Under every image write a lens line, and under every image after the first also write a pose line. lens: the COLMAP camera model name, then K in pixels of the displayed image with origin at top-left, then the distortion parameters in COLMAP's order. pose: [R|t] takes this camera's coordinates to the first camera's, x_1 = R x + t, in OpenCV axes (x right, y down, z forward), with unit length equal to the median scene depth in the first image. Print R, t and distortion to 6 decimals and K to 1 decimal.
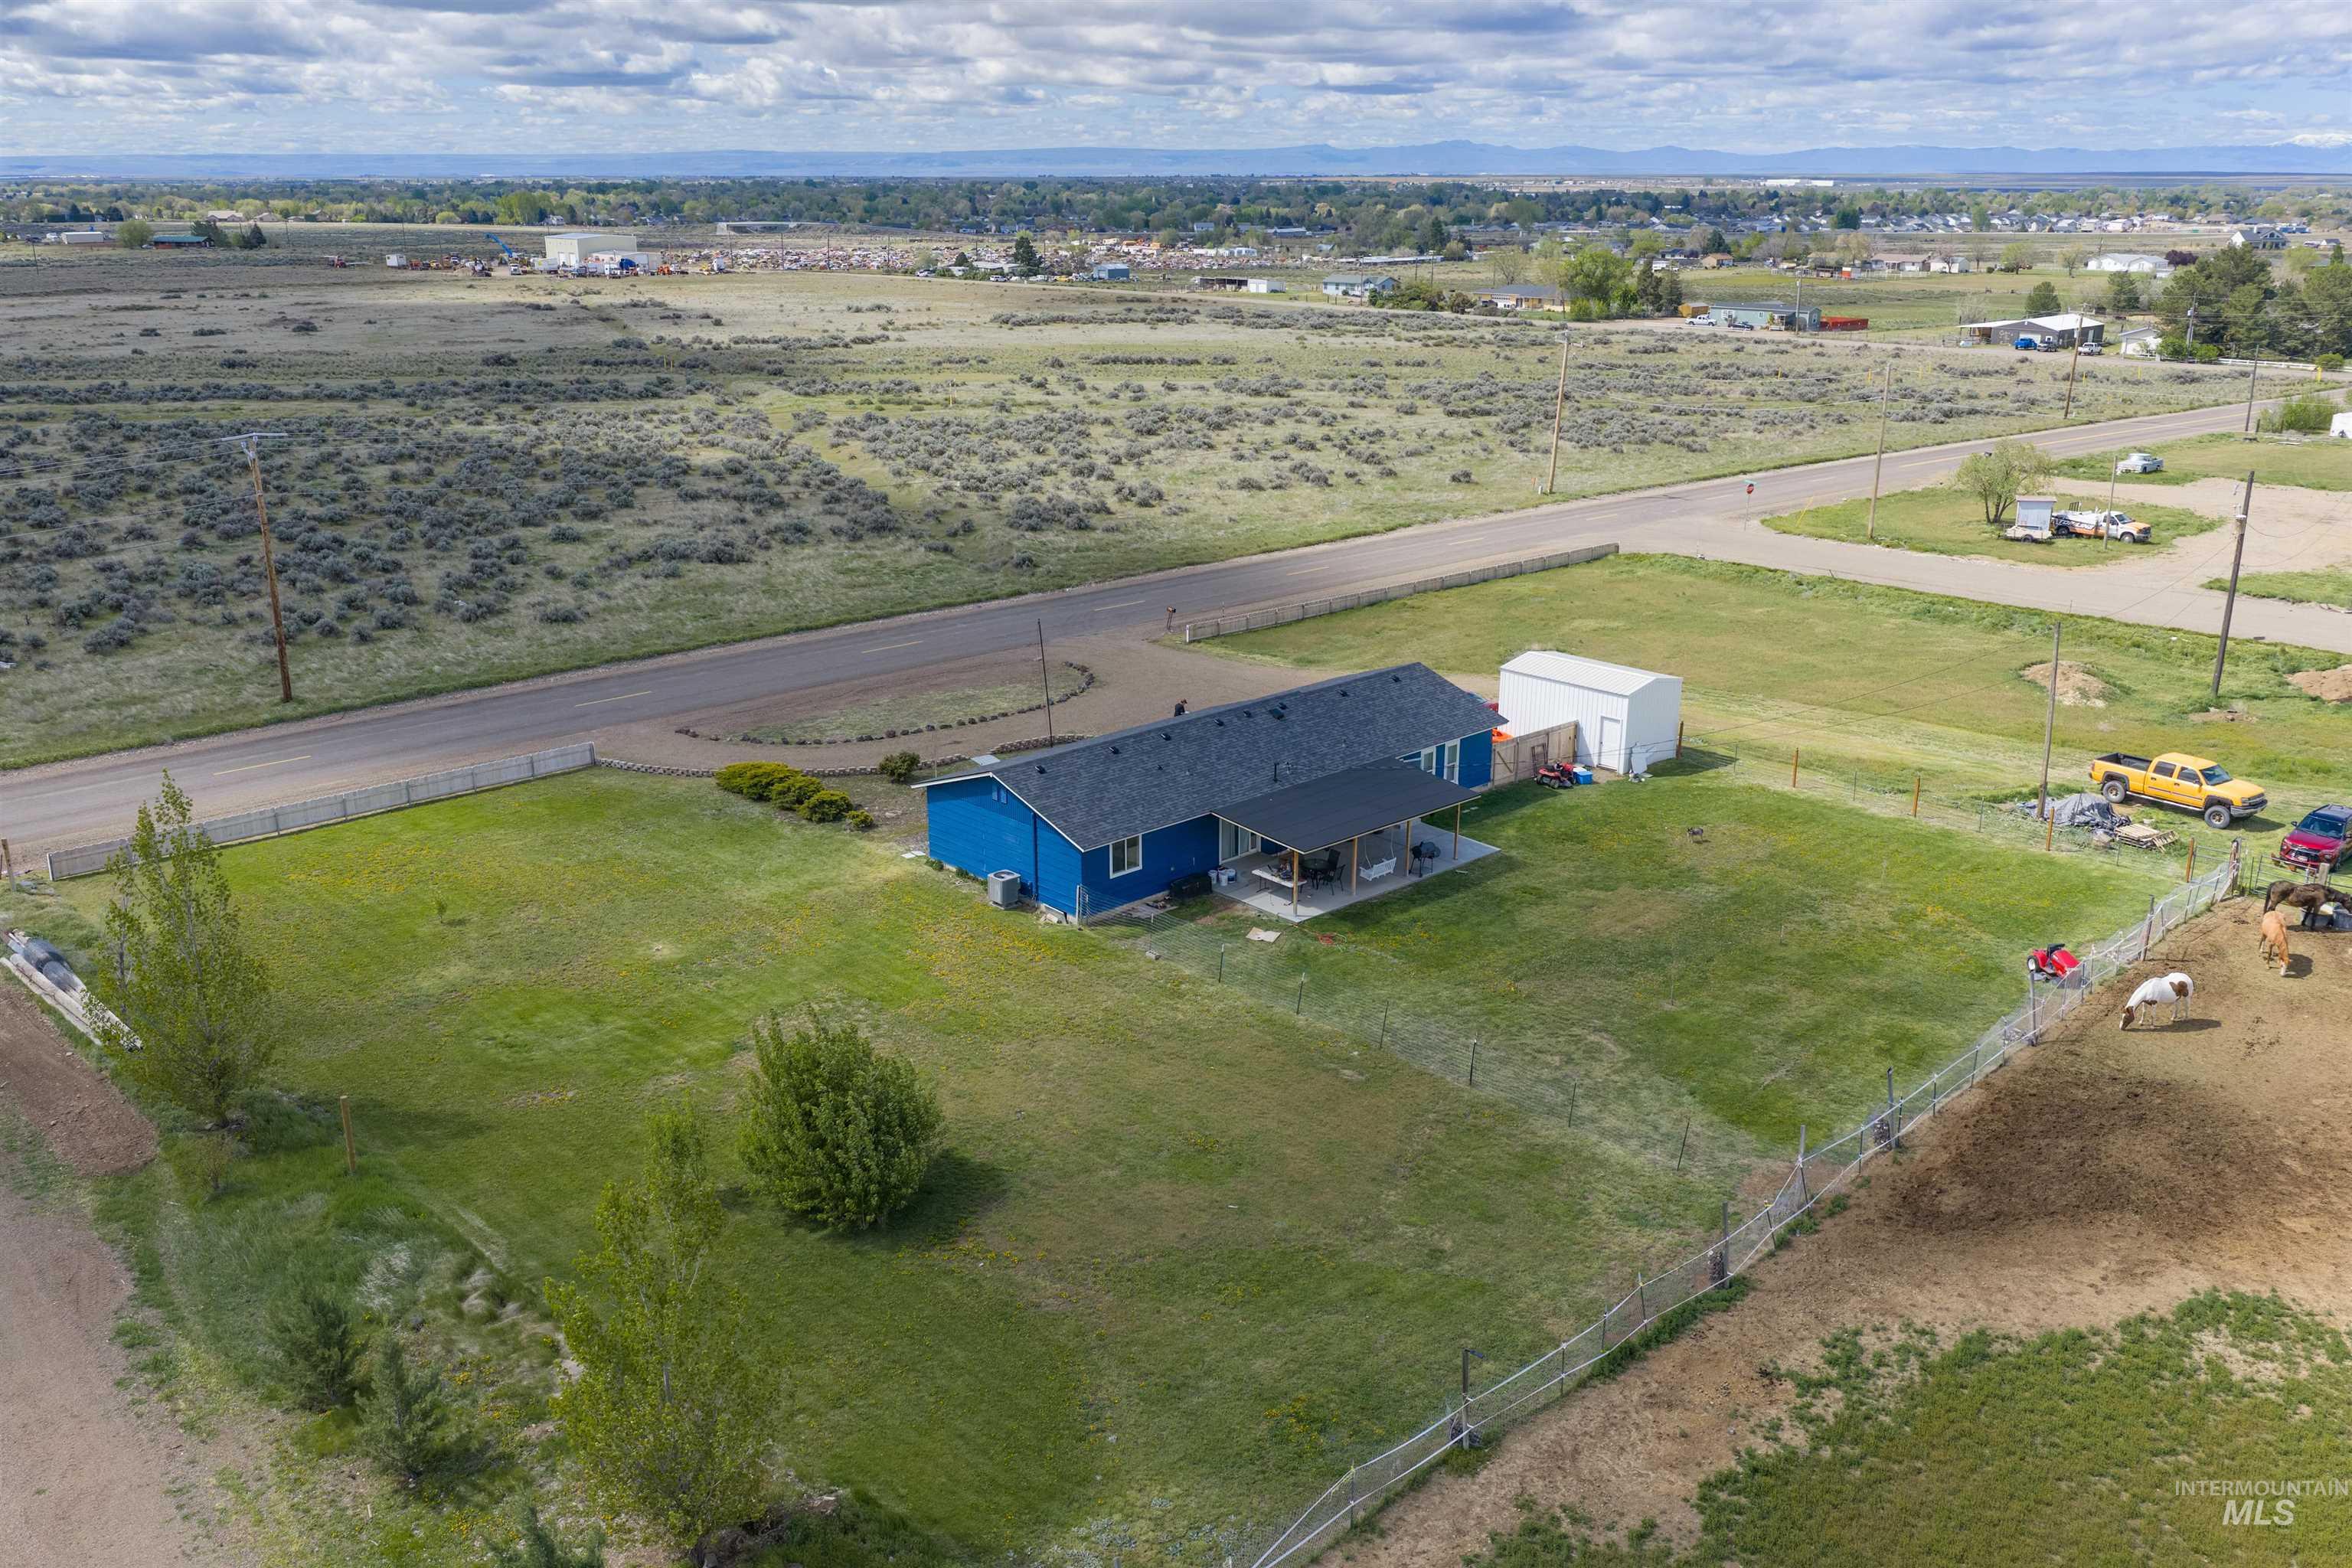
lens RADIAL K [[1951.7, 0, 1176.0], [0, 1951.7, 784.0], [0, 0, 1]] dist [0.007877, 0.001056]
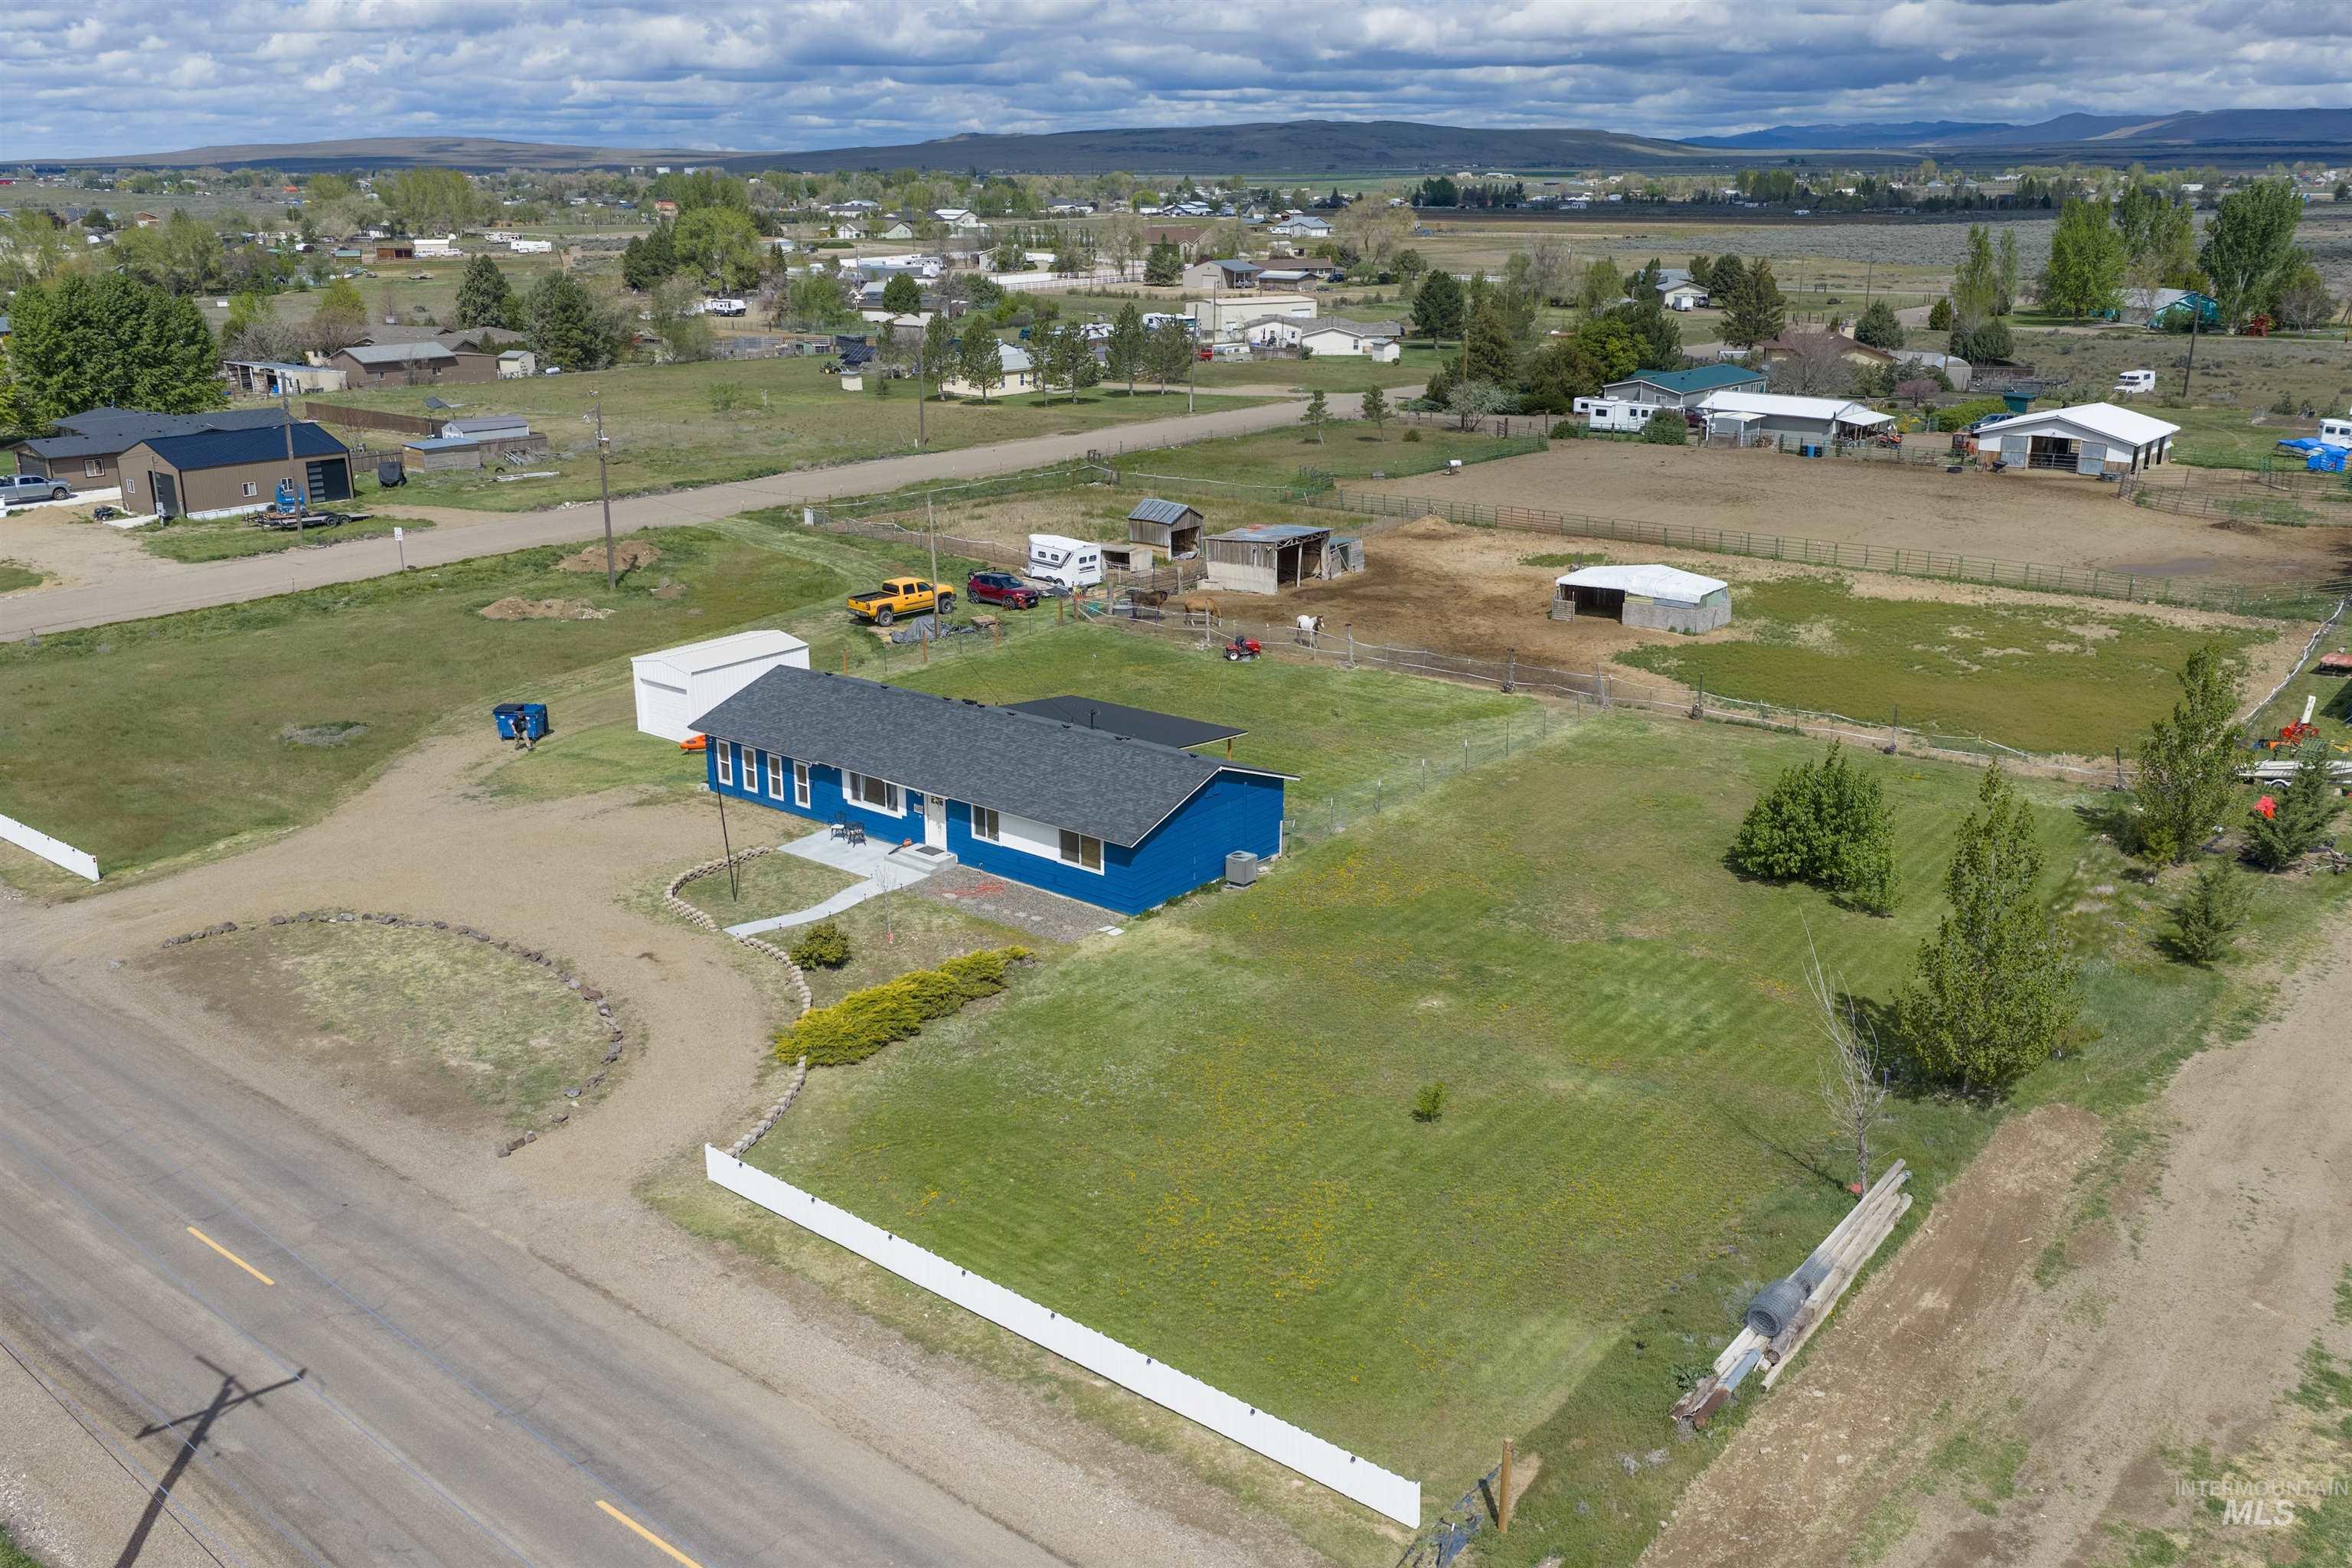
lens RADIAL K [[1968.7, 0, 1176.0], [0, 1968.7, 784.0], [0, 0, 1]] dist [0.022958, 0.000978]
pose [[-0.131174, -0.303442, 0.943778, -1.119889], [0.296651, 0.896367, 0.329430, -0.360943], [-0.945934, 0.323185, -0.027564, 1.121827]]
